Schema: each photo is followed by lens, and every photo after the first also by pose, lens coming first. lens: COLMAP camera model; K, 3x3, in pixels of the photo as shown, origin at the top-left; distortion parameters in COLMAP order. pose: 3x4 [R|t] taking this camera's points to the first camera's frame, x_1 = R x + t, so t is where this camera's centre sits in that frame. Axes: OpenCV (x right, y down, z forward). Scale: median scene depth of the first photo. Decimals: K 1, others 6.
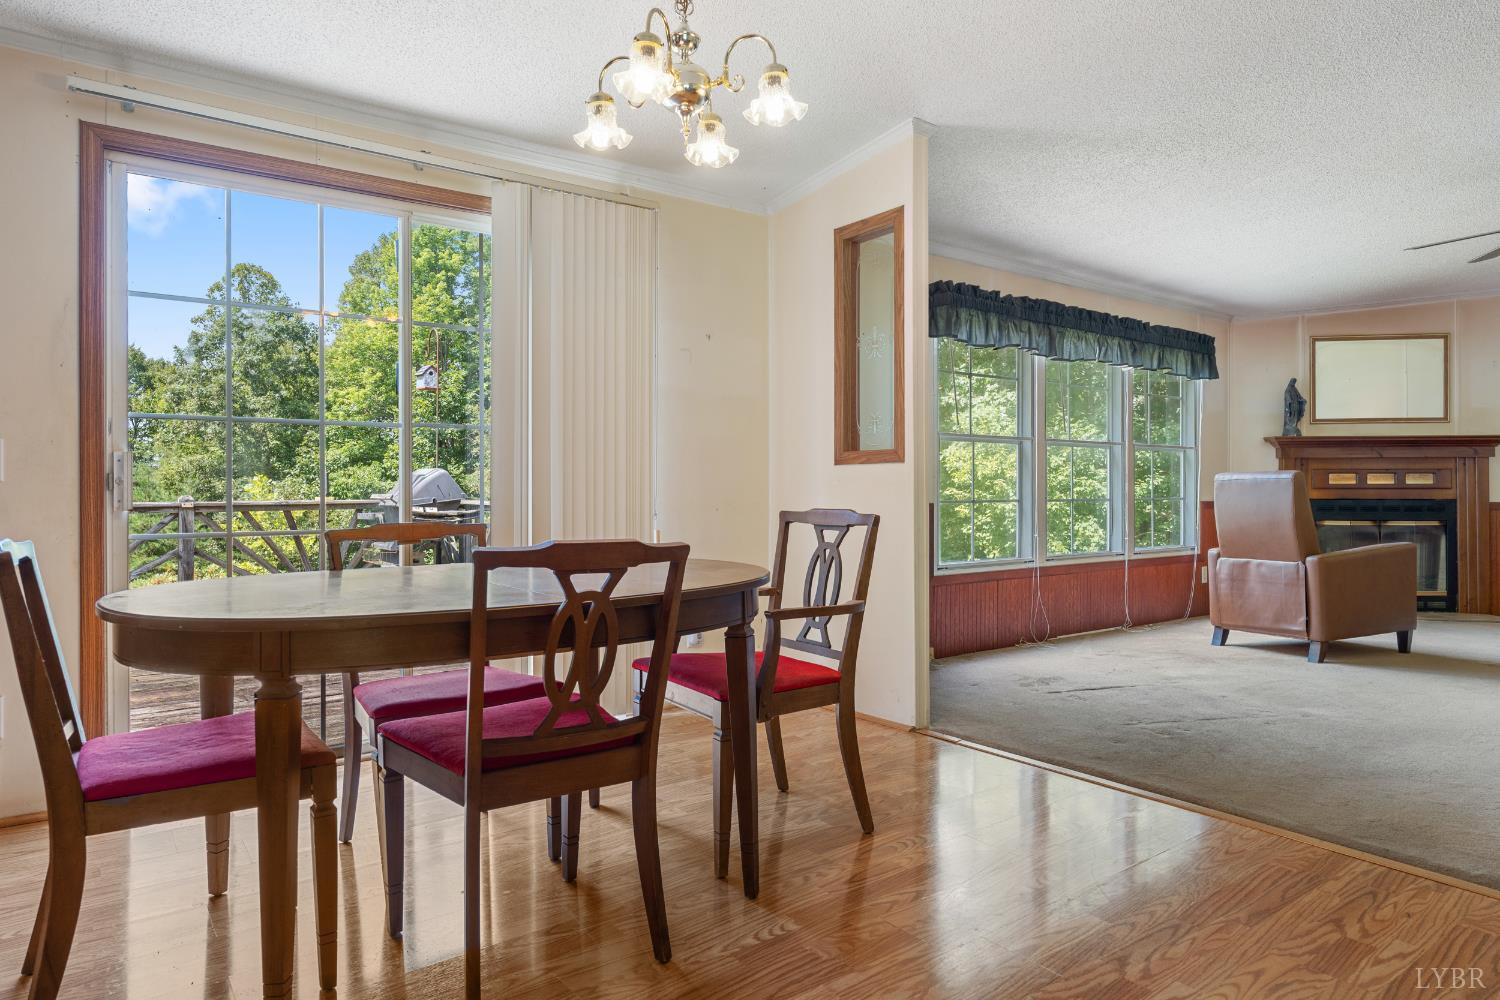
lens RADIAL K [[920.1, 0, 752.1], [0, 920.1, 493.7], [0, 0, 1]] dist [0.001595, -0.000617]
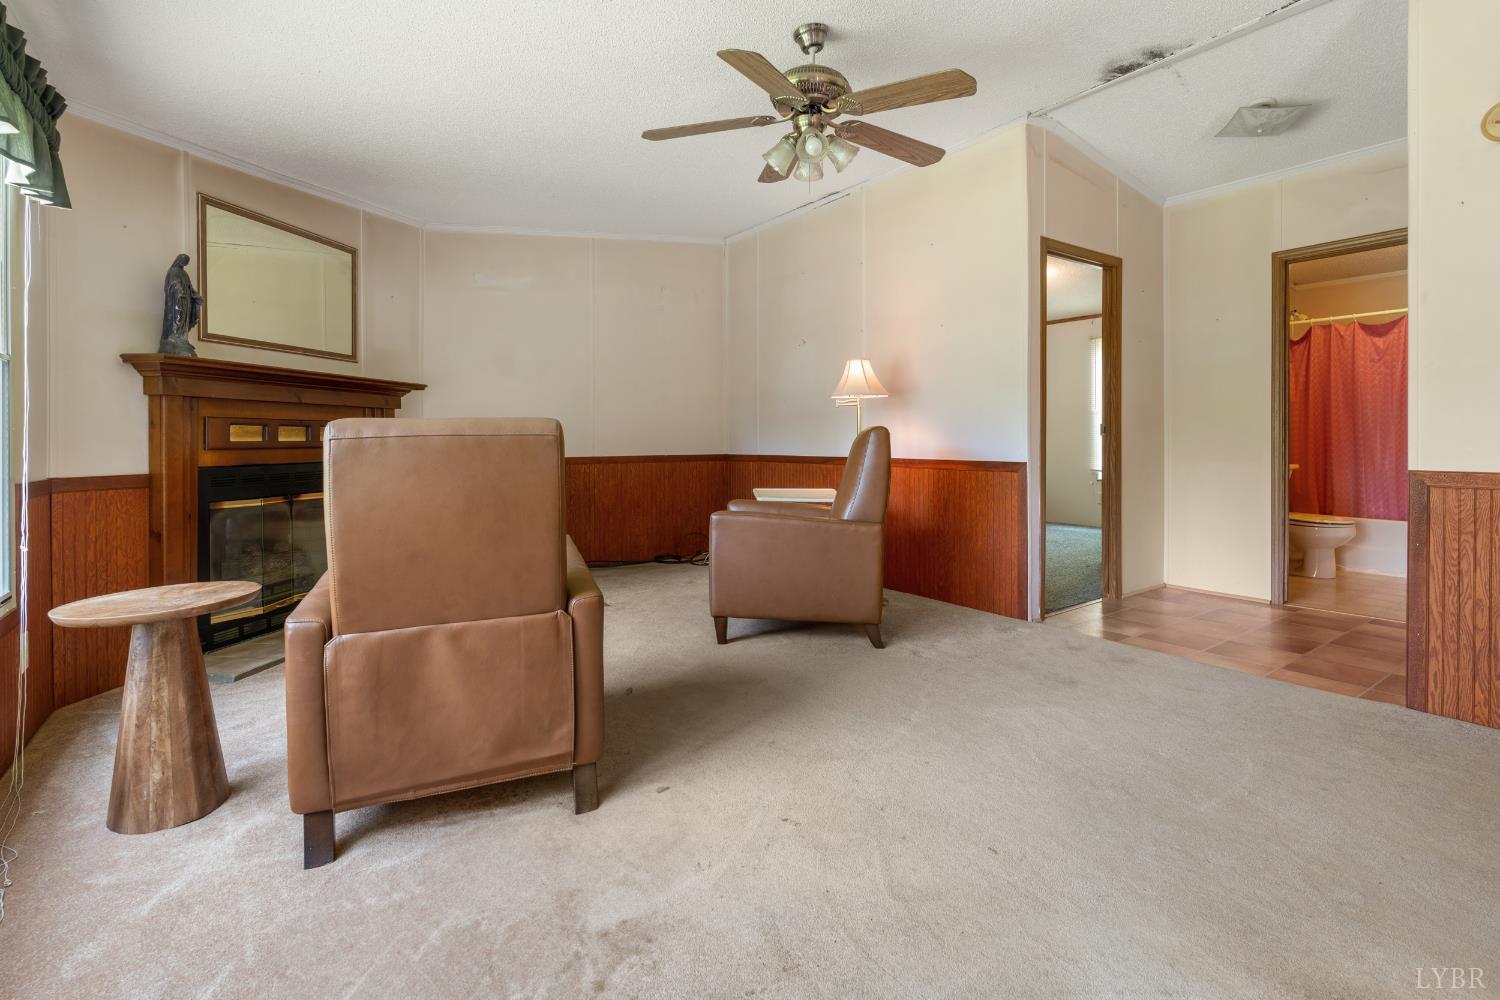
lens RADIAL K [[700.8, 0, 749.6], [0, 700.8, 436.5], [0, 0, 1]] dist [-0.002072, -0.000221]
pose [[0.038509, 0.003348, 0.999253, 0.175389], [0.009374, 0.999949, -0.003711, -0.009149], [-0.999214, 0.009509, 0.038476, 0.643673]]
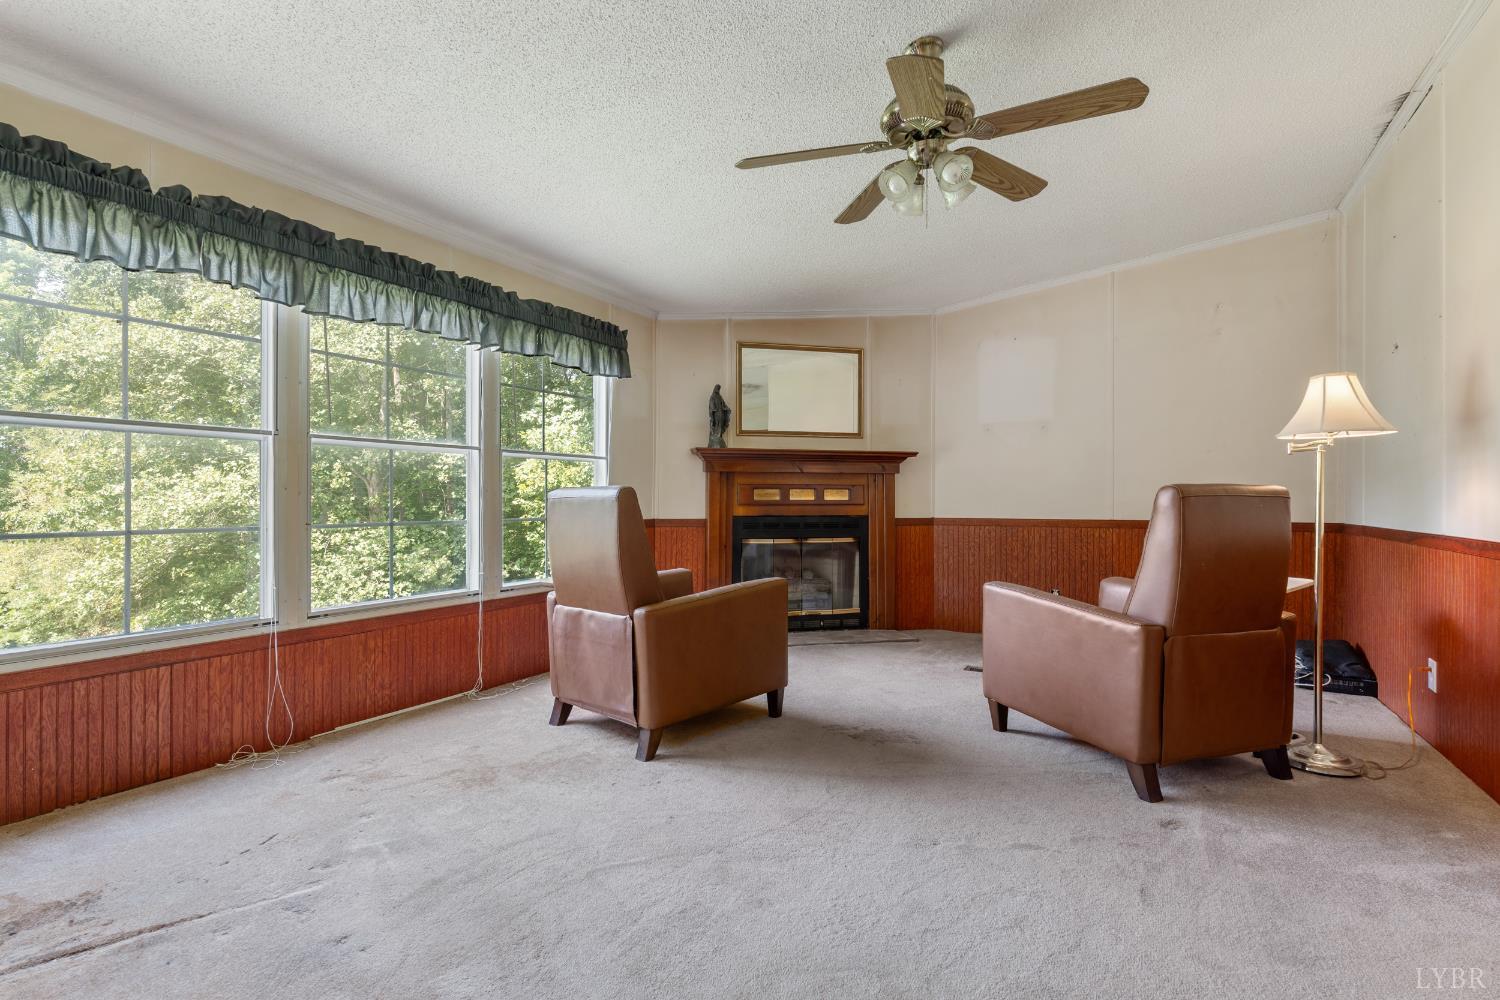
lens RADIAL K [[700.8, 0, 742.2], [0, 700.8, 502.3], [0, 0, 1]] dist [-0.002072, -0.000221]
pose [[0.925398, -0.000802, 0.378996, 0.349306], [-0.000449, 0.999995, 0.003214, -0.010586], [-0.378997, -0.003144, 0.925393, 0.347711]]
